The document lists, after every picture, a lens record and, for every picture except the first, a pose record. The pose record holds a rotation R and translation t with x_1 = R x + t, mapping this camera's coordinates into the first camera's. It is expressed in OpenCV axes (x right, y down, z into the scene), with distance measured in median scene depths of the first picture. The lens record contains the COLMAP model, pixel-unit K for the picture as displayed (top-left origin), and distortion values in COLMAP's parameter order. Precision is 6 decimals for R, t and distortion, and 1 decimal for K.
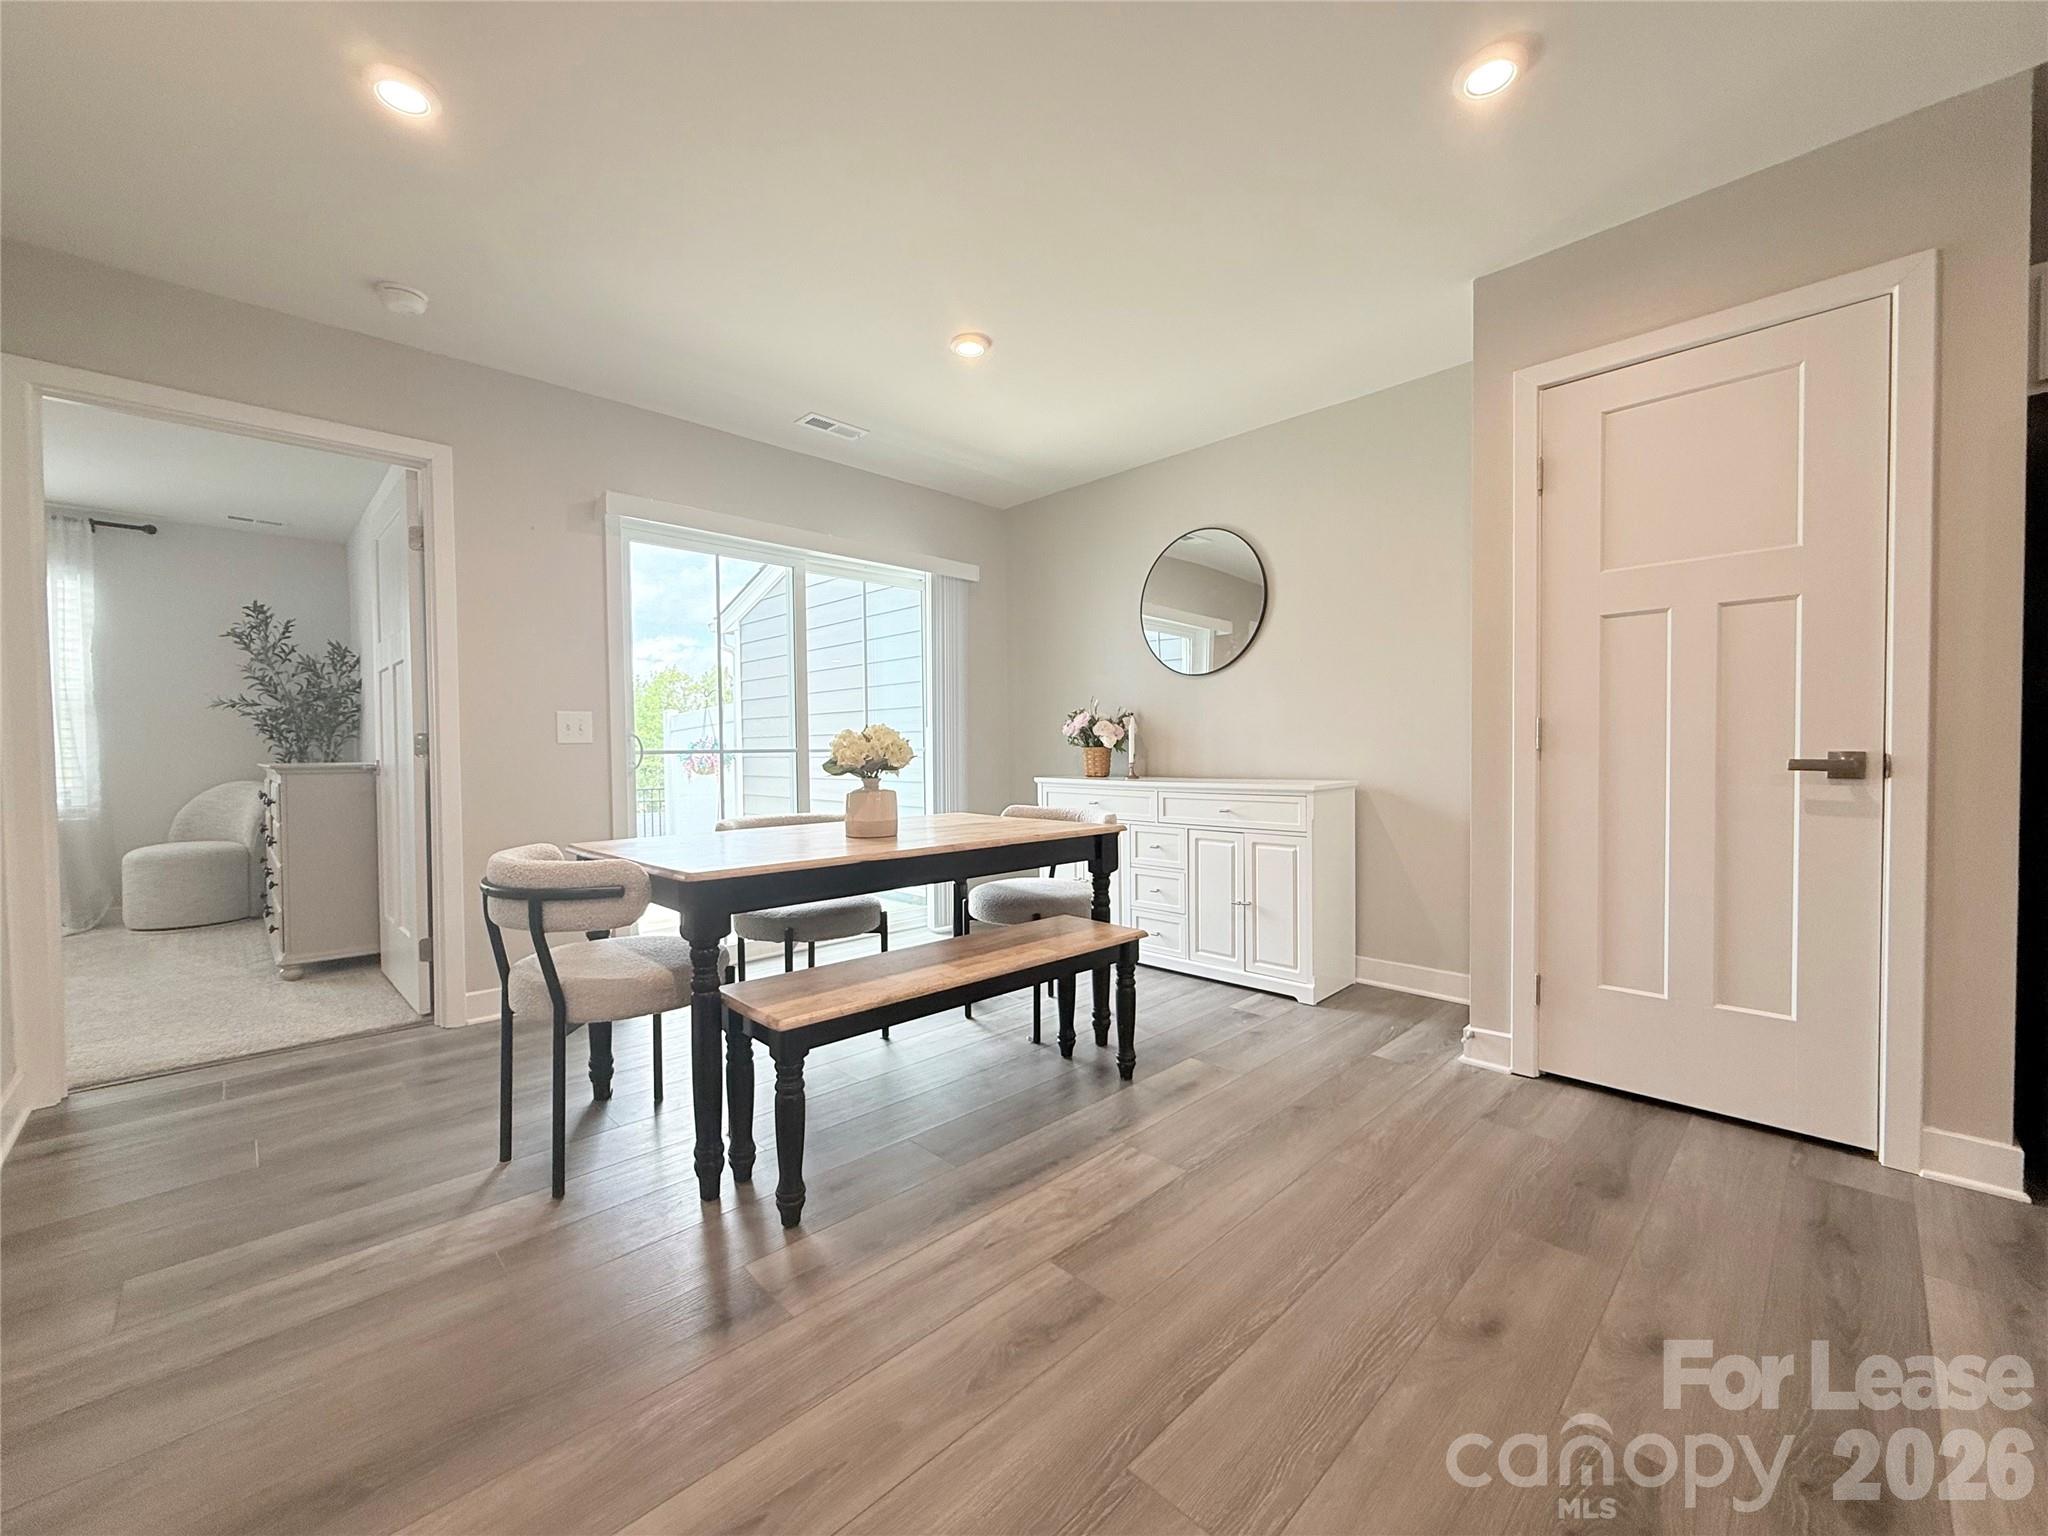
lens RADIAL K [[817.5, 0, 1021.5], [0, 817.5, 769.5], [0, 0, 1]] dist [-0.001856, 0.000765]
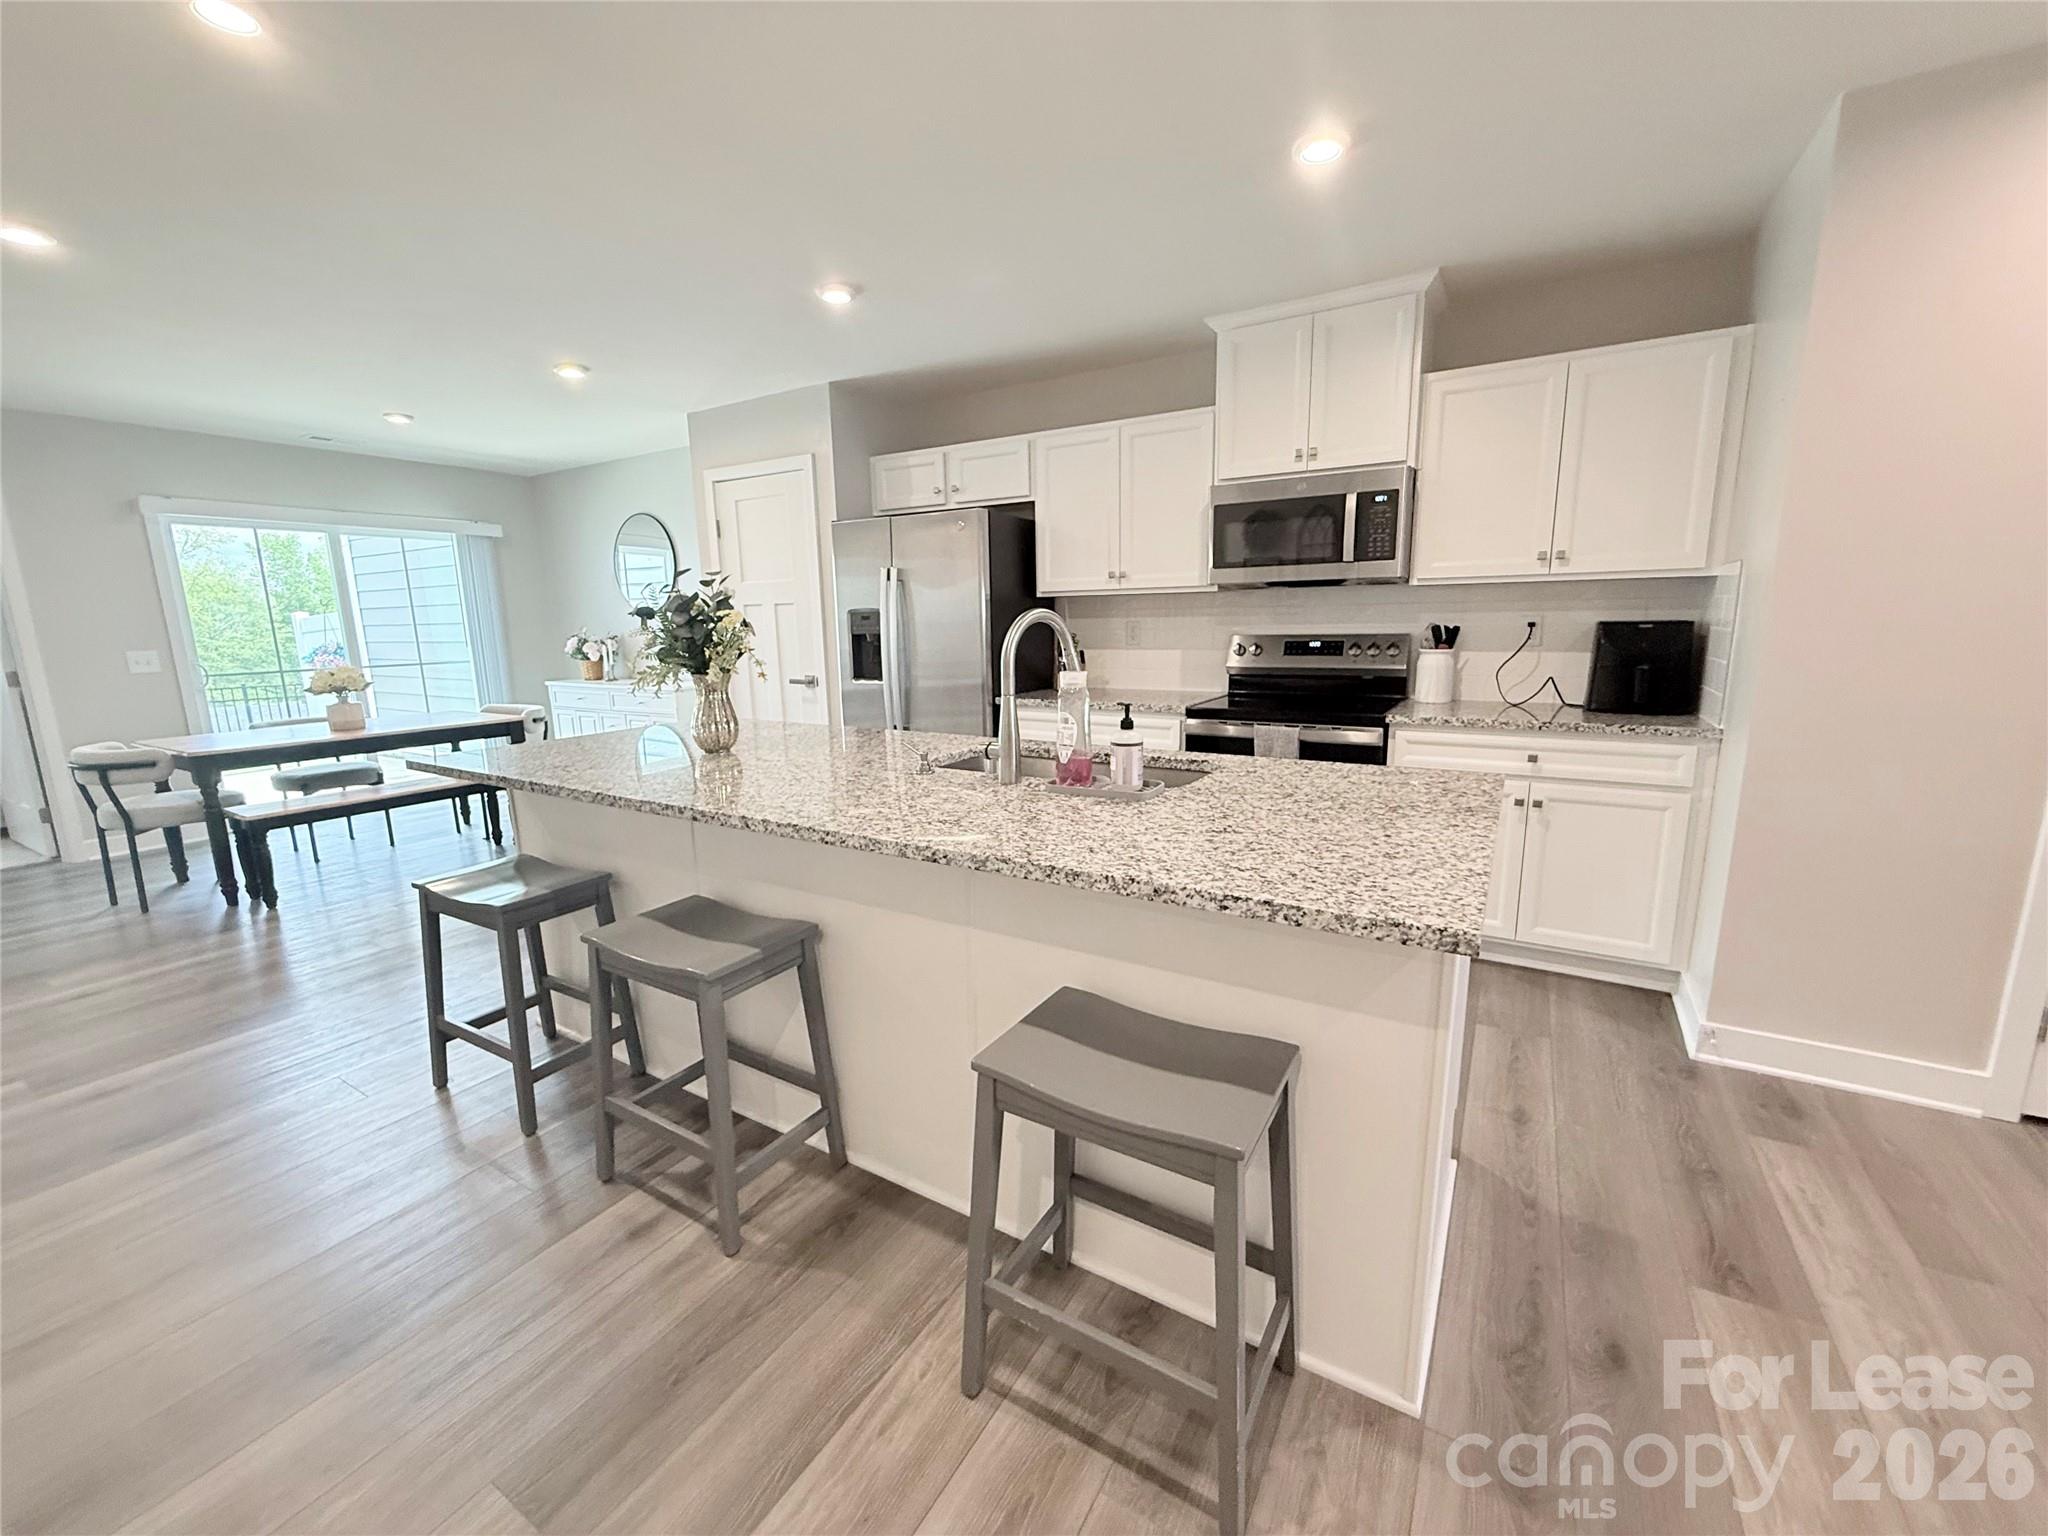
lens RADIAL K [[817.5, 0, 1023.2], [0, 817.5, 768.2], [0, 0, 1]] dist [-0.001856, 0.000765]
pose [[0.968289, -0.054714, 0.243767, 0.809934], [0.016001, 0.987302, 0.158045, -0.092104], [-0.249319, -0.149132, 0.956870, -1.085539]]
